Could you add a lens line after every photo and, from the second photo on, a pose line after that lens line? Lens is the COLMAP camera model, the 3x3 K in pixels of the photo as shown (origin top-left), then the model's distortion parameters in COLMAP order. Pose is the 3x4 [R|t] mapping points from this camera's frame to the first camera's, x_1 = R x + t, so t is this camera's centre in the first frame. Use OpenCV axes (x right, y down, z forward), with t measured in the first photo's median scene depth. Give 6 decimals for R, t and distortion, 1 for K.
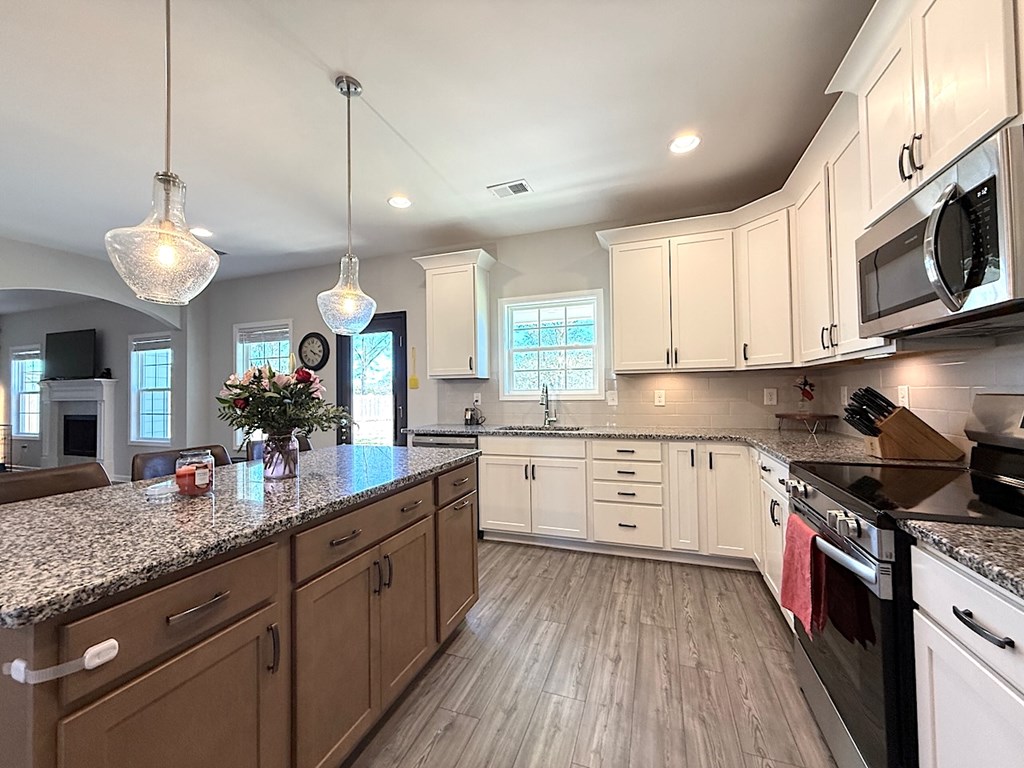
lens RADIAL K [[408.9, 0, 508.0], [0, 408.9, 382.9], [0, 0, 1]] dist [0.000923, 0.000152]
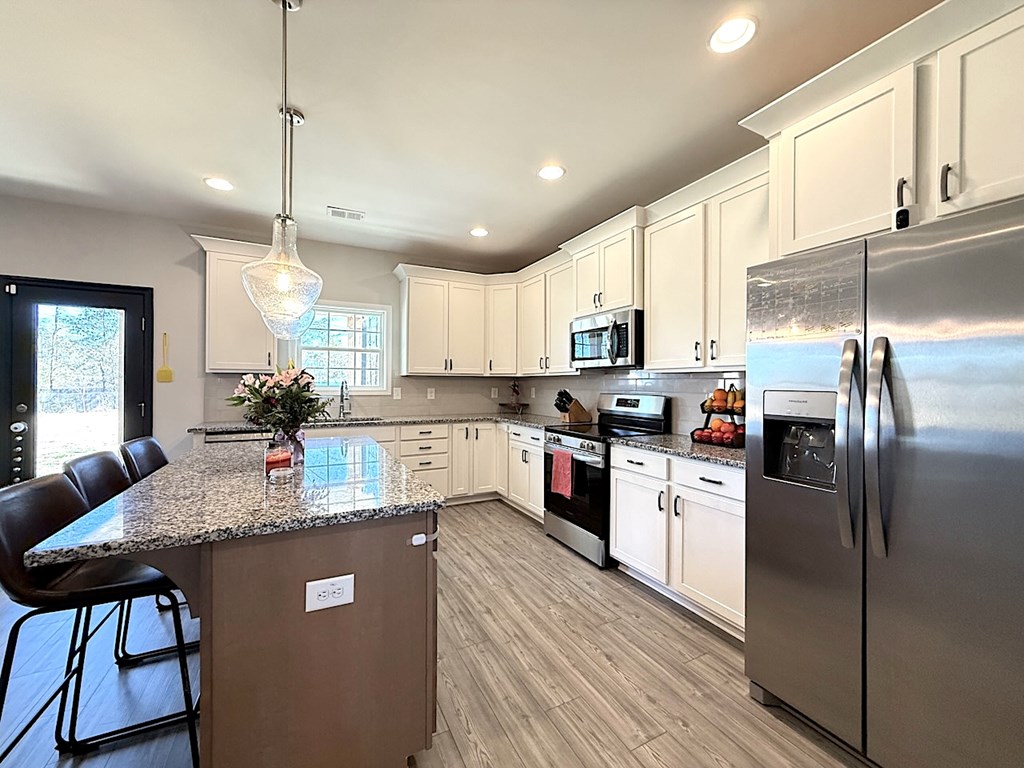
lens RADIAL K [[408.9, 0, 508.0], [0, 408.9, 382.9], [0, 0, 1]] dist [0.000923, 0.000152]
pose [[0.683294, 0.018620, 0.729906, -0.498326], [-0.031578, 0.999493, 0.004064, -0.013678], [-0.729460, -0.025826, 0.683536, -0.133565]]
